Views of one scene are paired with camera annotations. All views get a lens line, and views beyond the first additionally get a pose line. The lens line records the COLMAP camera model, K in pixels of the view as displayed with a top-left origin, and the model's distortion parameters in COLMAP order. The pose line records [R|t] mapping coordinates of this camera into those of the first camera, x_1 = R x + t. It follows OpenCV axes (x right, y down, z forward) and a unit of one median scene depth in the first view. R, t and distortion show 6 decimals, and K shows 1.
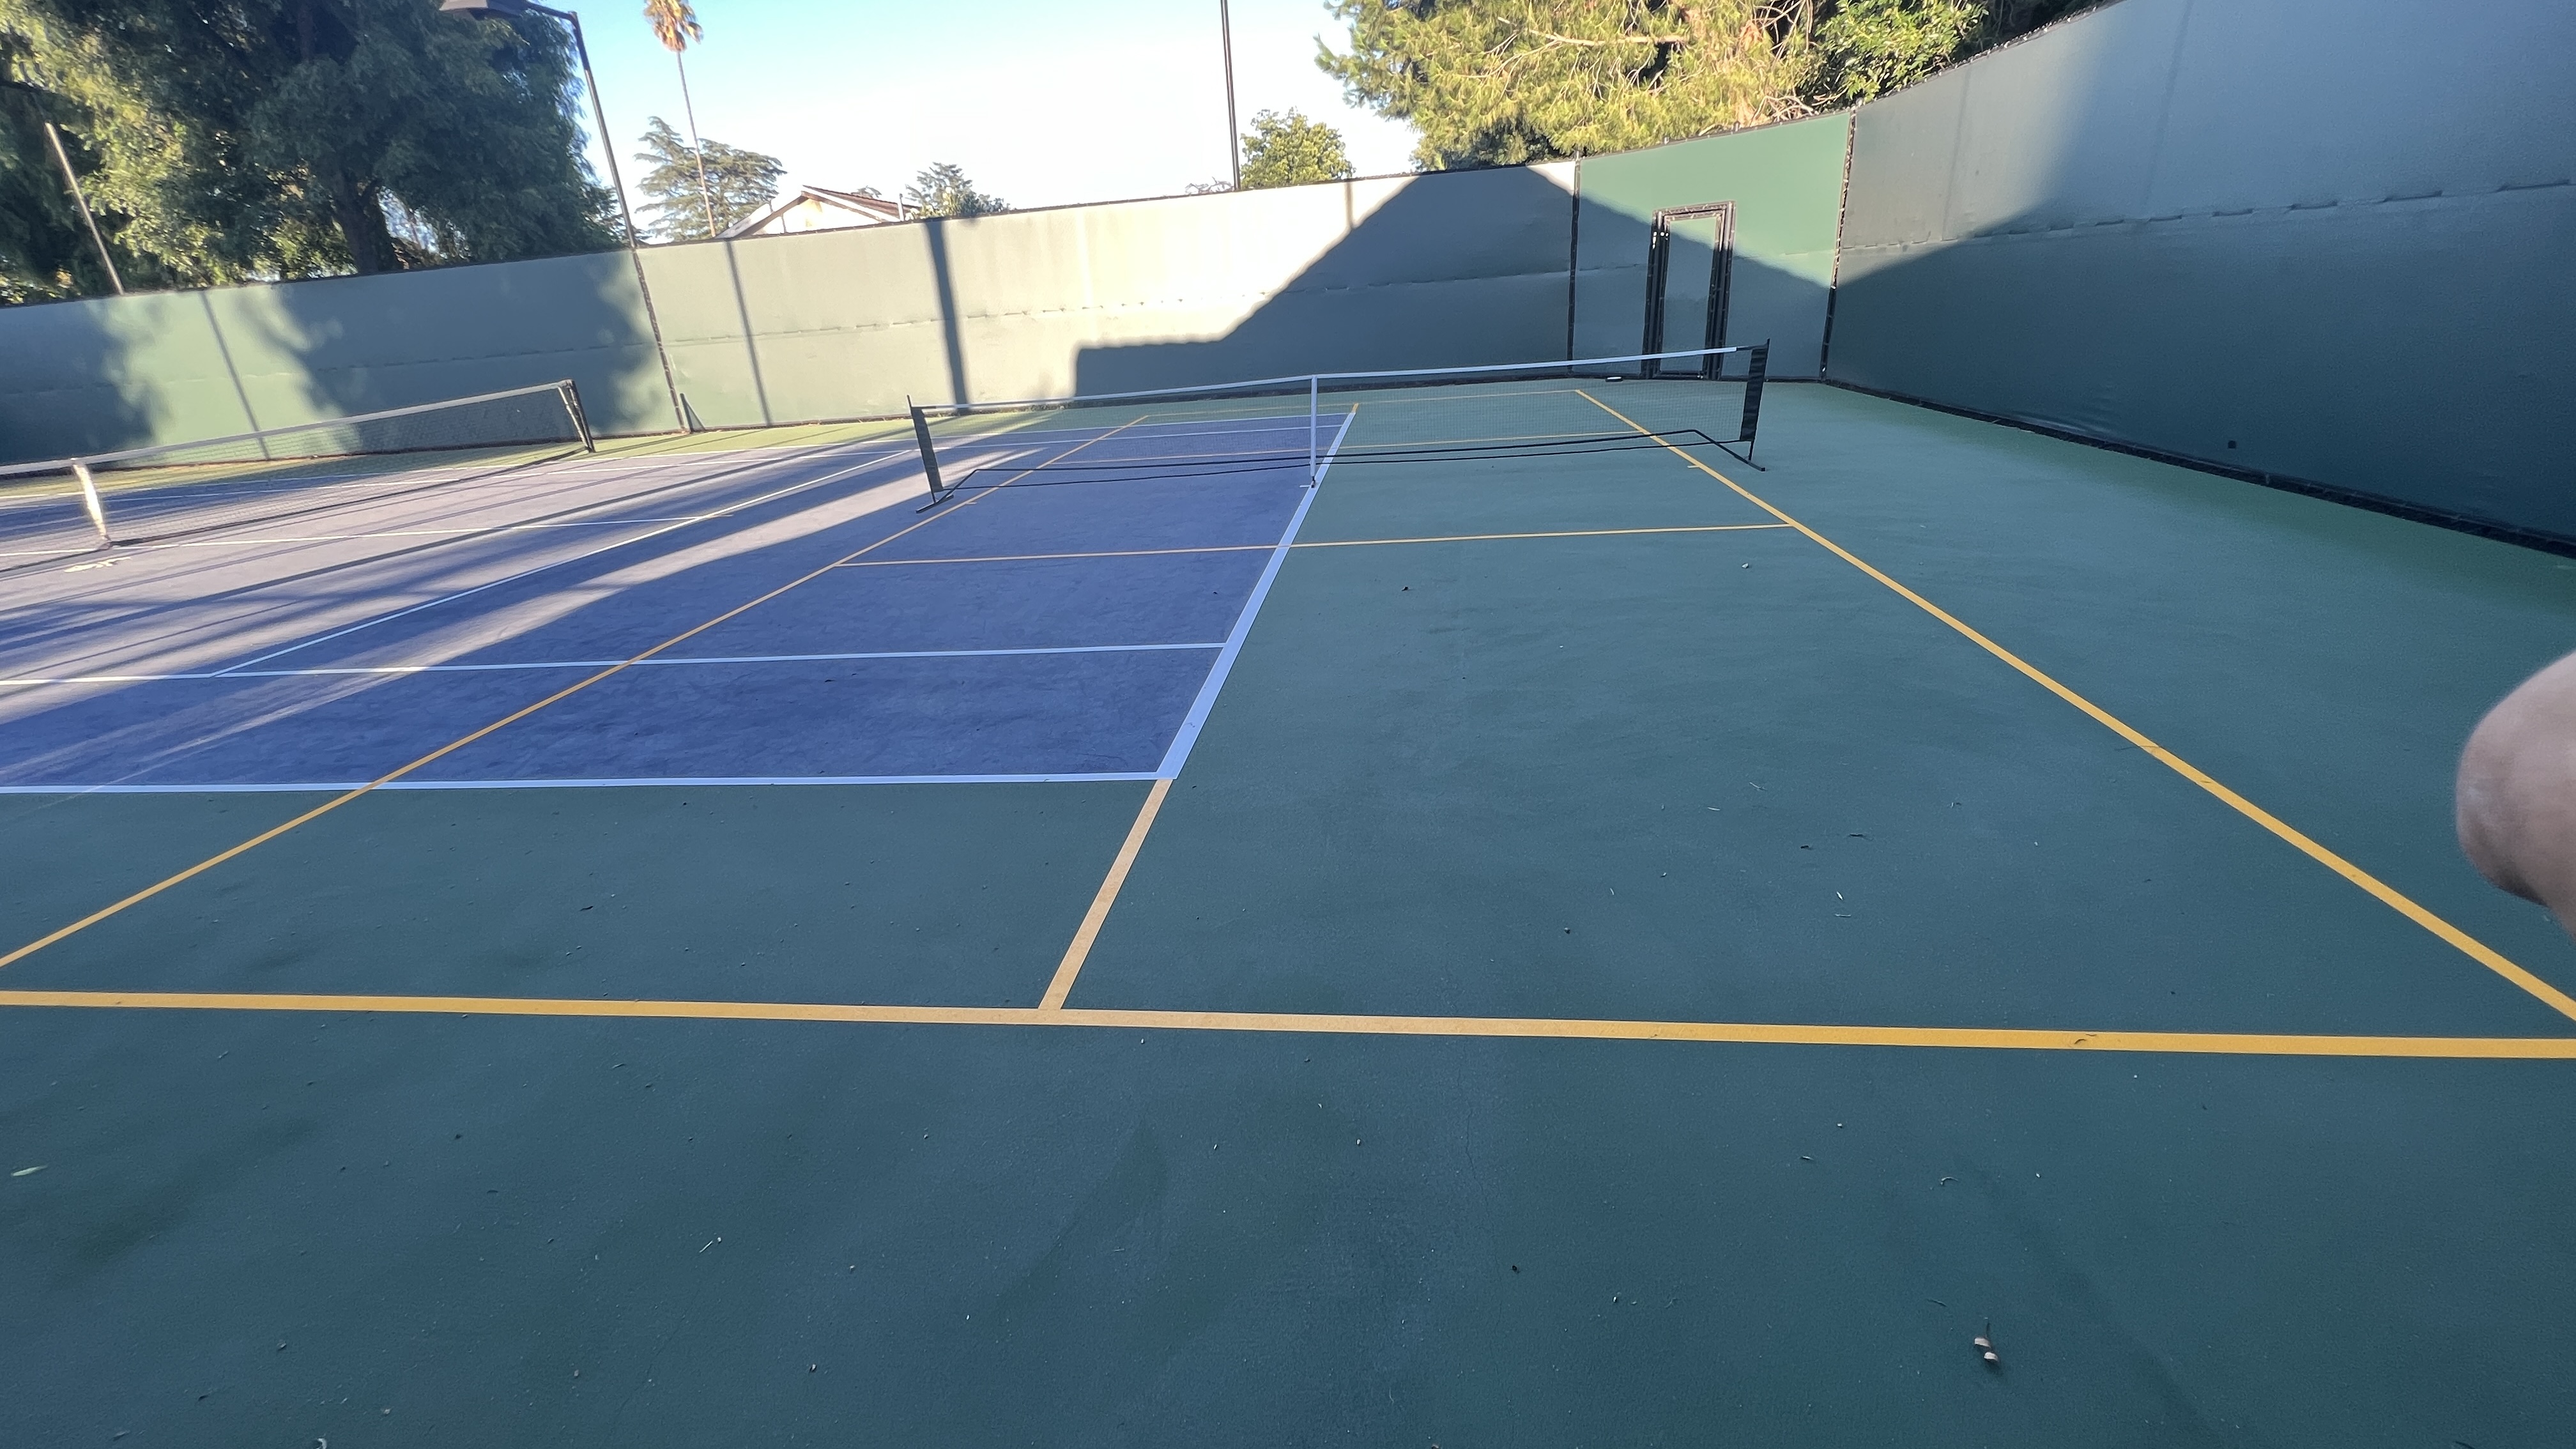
lens RADIAL K [[1038.1, 0, 1292.5], [0, 1038.1, 715.9], [0, 0, 1]] dist [-0.004255, 0.002297]
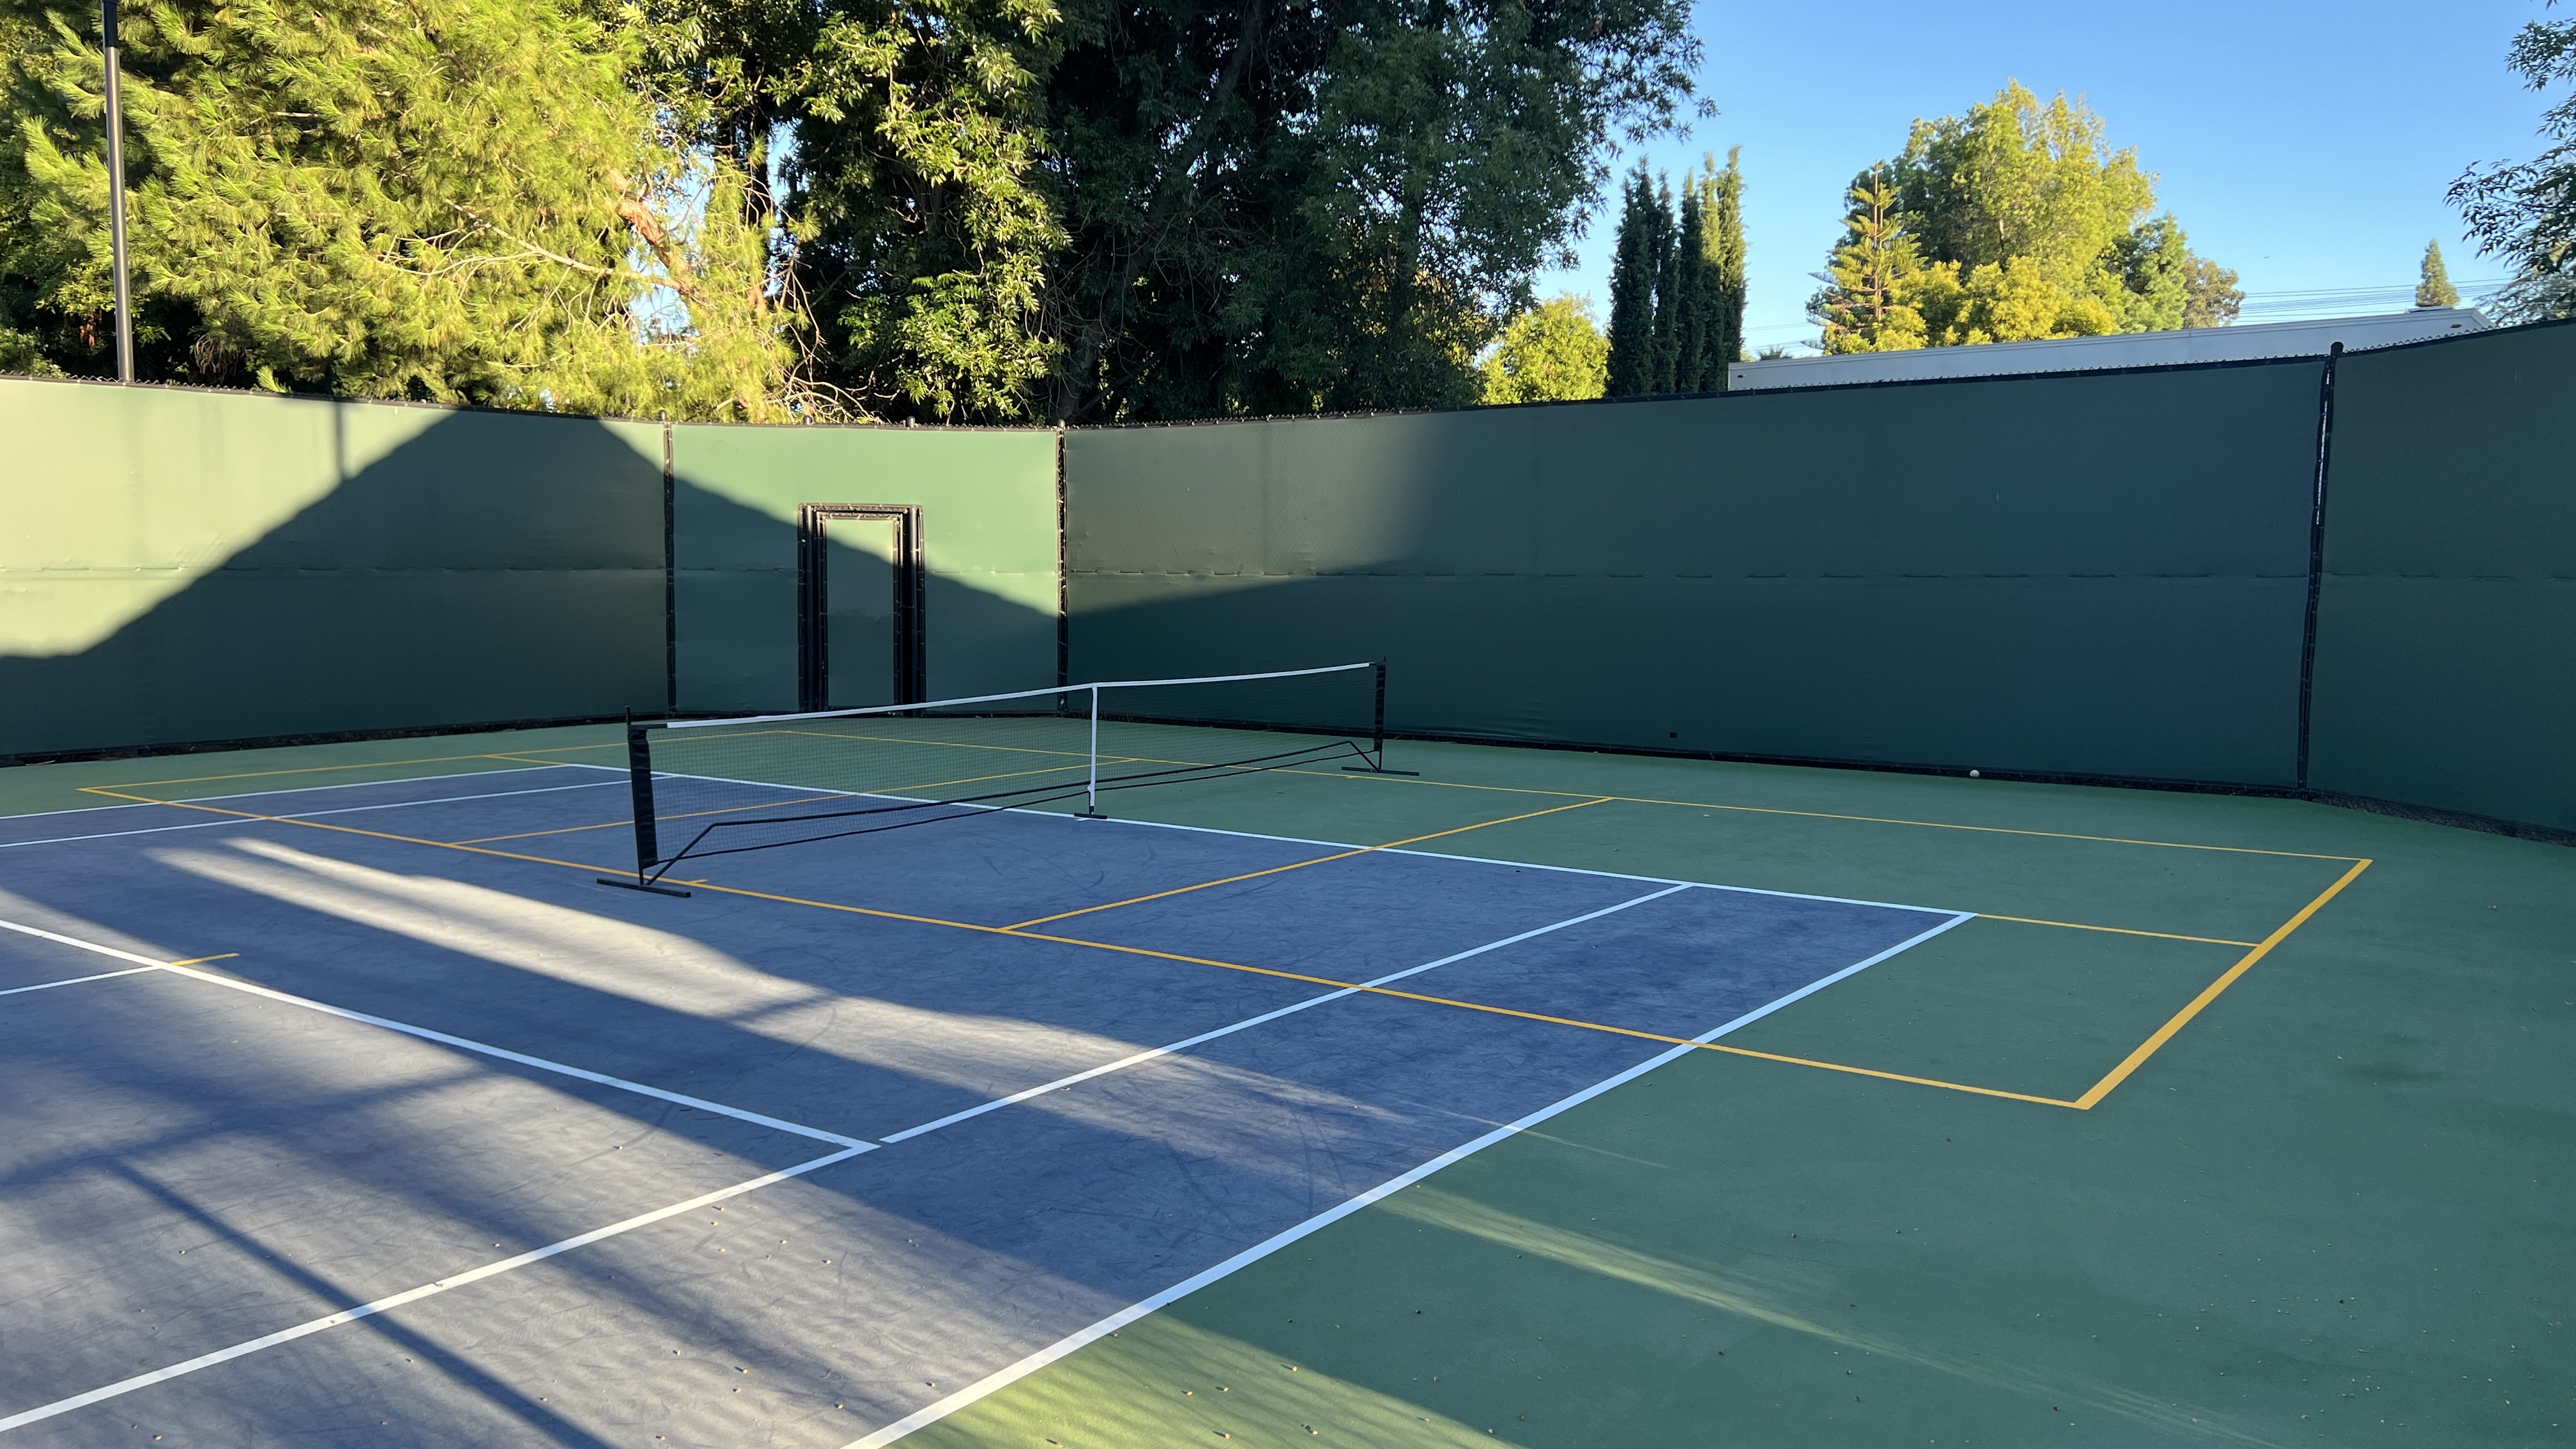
lens RADIAL K [[1930.8, 0, 1292.9], [0, 1930.8, 744.3], [0, 0, 1]] dist [0.050715, 0.001129]
pose [[0.494745, -0.013206, 0.868938, -0.597467], [0.292848, 0.943937, -0.152392, -0.005918], [-0.818210, 0.329862, 0.470876, 0.092921]]
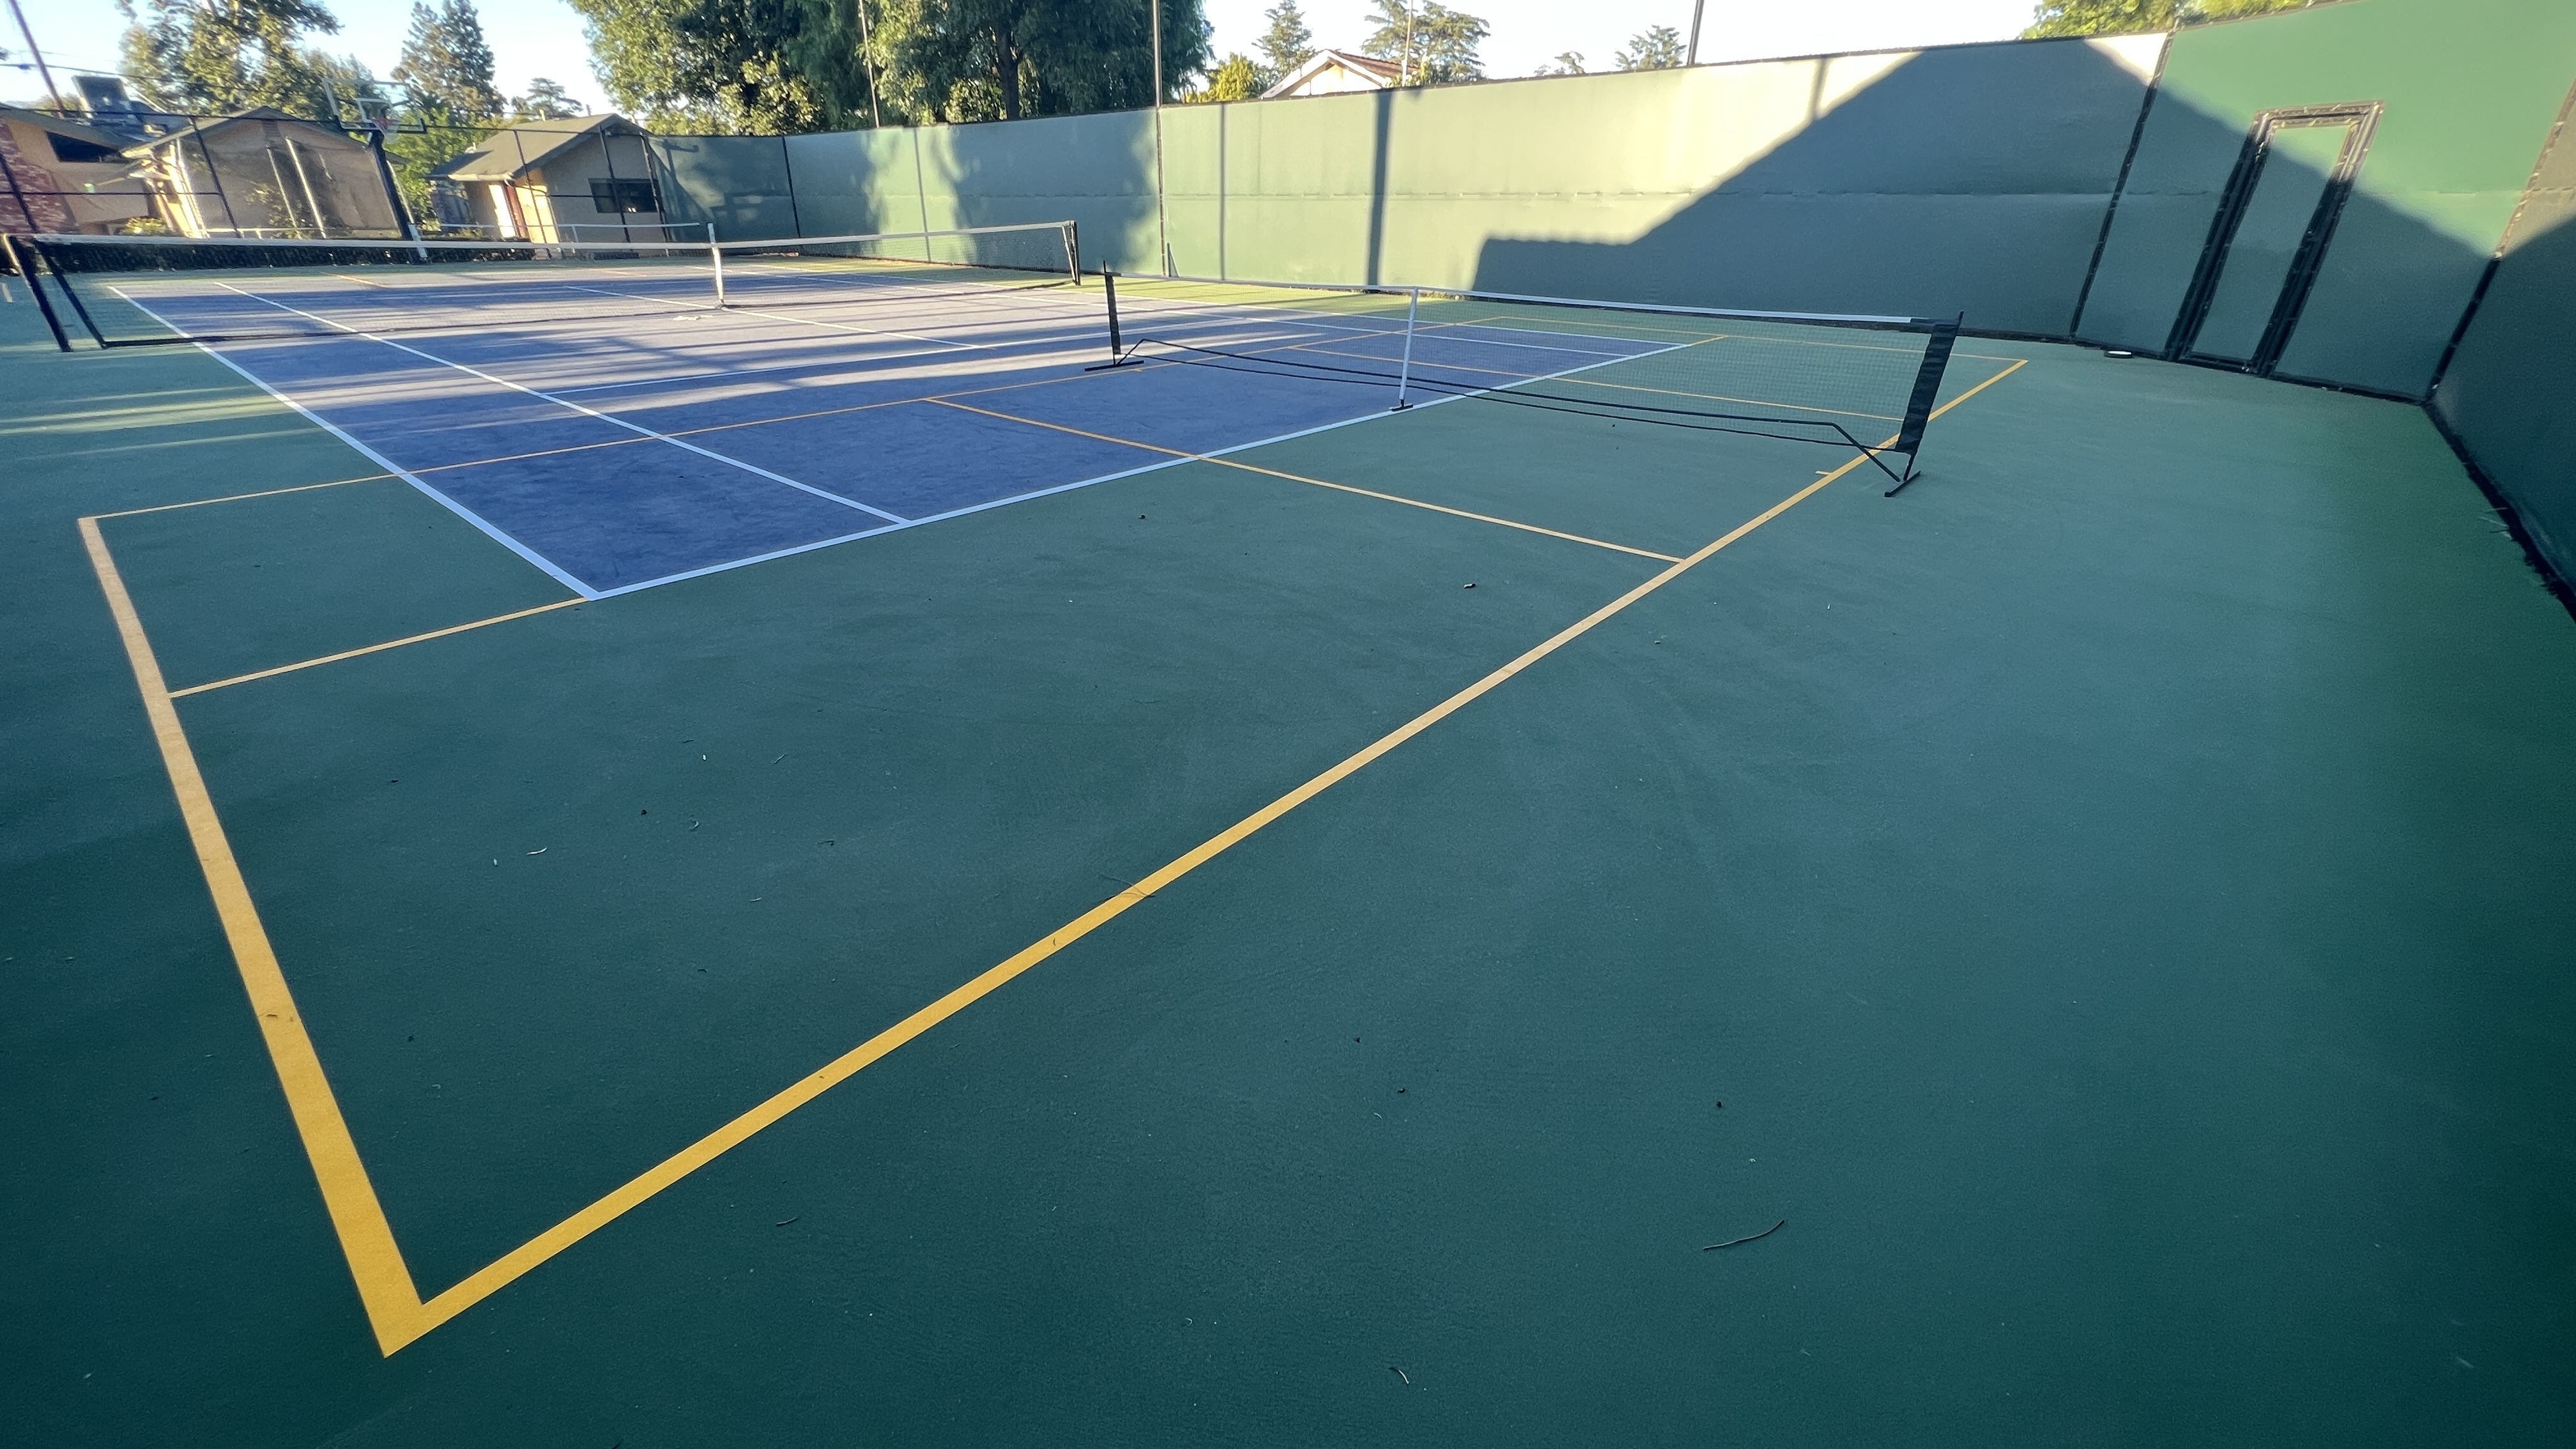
lens RADIAL K [[1038.1, 0, 1278.1], [0, 1038.1, 722.7], [0, 0, 1]] dist [-0.004255, 0.002297]
pose [[0.821628, 0.320441, -0.471428, 0.232438], [-0.270457, 0.947162, 0.172445, -0.045671], [0.501778, -0.014184, 0.864880, 0.075288]]
